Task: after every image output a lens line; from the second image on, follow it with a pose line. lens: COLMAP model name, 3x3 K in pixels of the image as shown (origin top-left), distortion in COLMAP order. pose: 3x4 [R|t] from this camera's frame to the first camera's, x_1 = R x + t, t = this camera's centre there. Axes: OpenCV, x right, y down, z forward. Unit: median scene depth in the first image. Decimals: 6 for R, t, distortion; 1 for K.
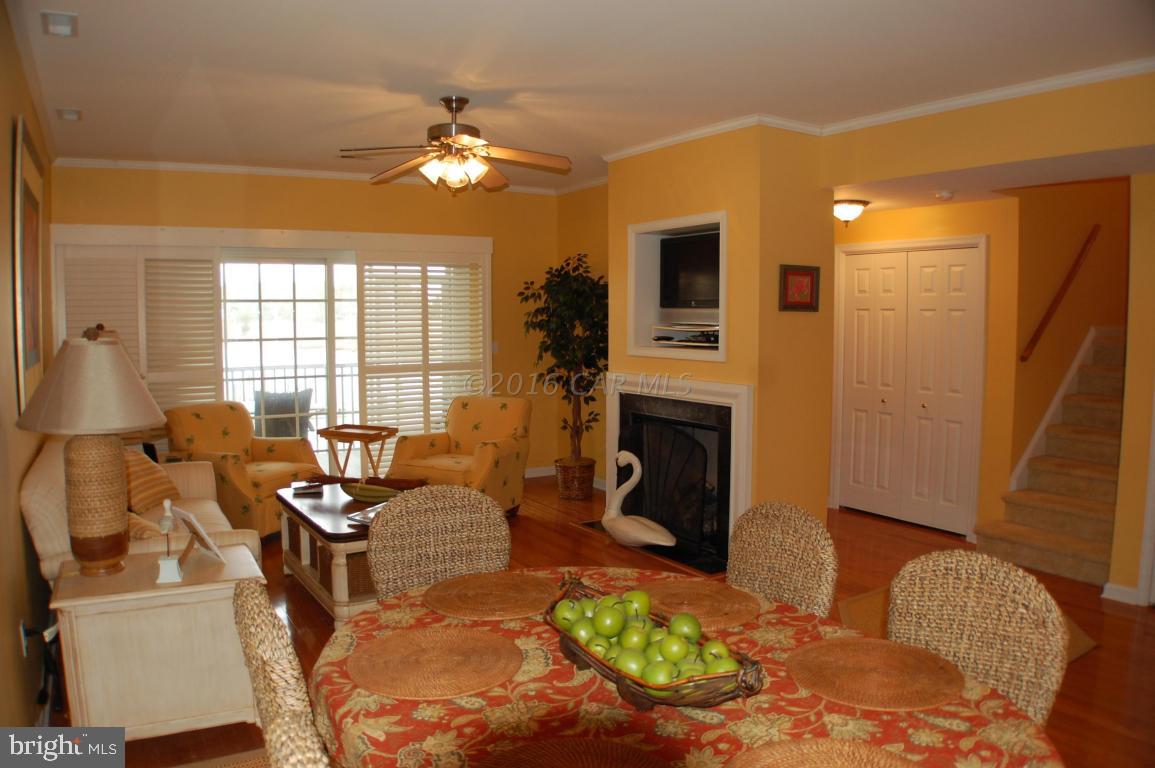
lens RADIAL K [[838.9, 0, 577.5], [0, 838.9, 384.0], [0, 0, 1]] dist [-0.178540, 0.051209]
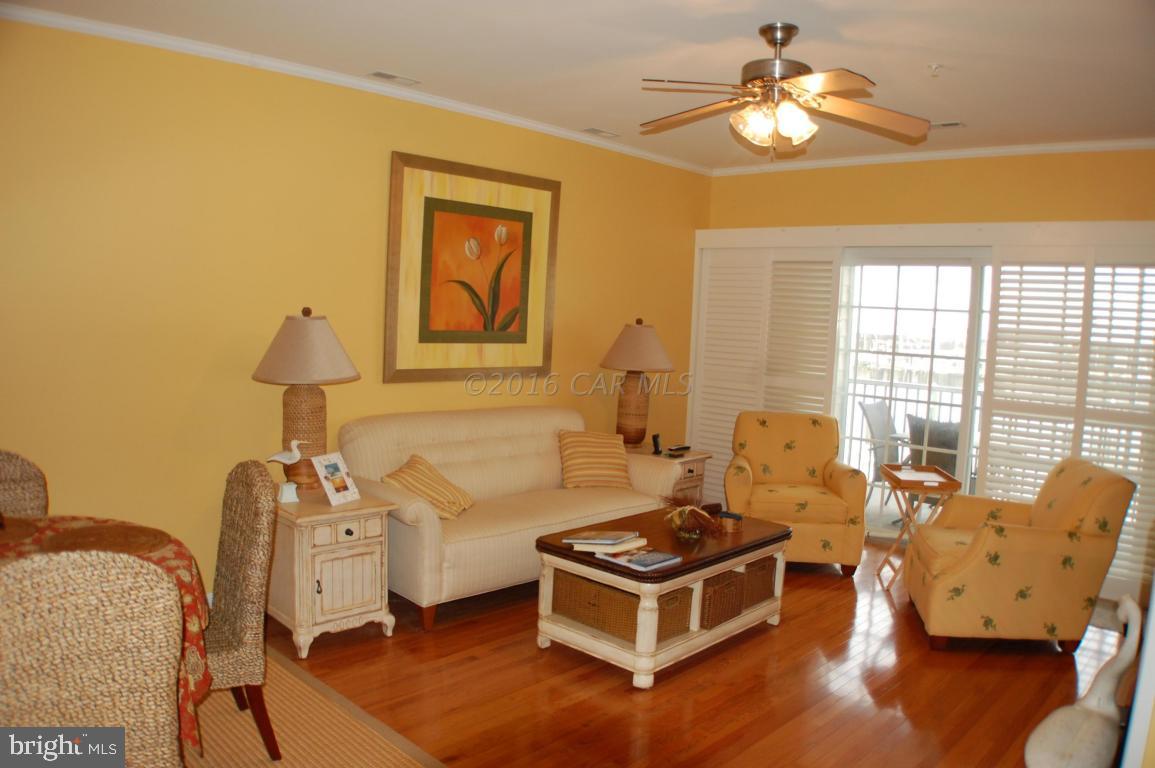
lens RADIAL K [[851.4, 0, 577.5], [0, 851.4, 384.0], [0, 0, 1]] dist [-0.176023, 0.048301]
pose [[0.253009, 0.090185, -0.963251, 0.394634], [-0.123511, 0.990510, 0.060295, -0.036128], [0.959548, 0.103717, 0.261746, 0.478235]]
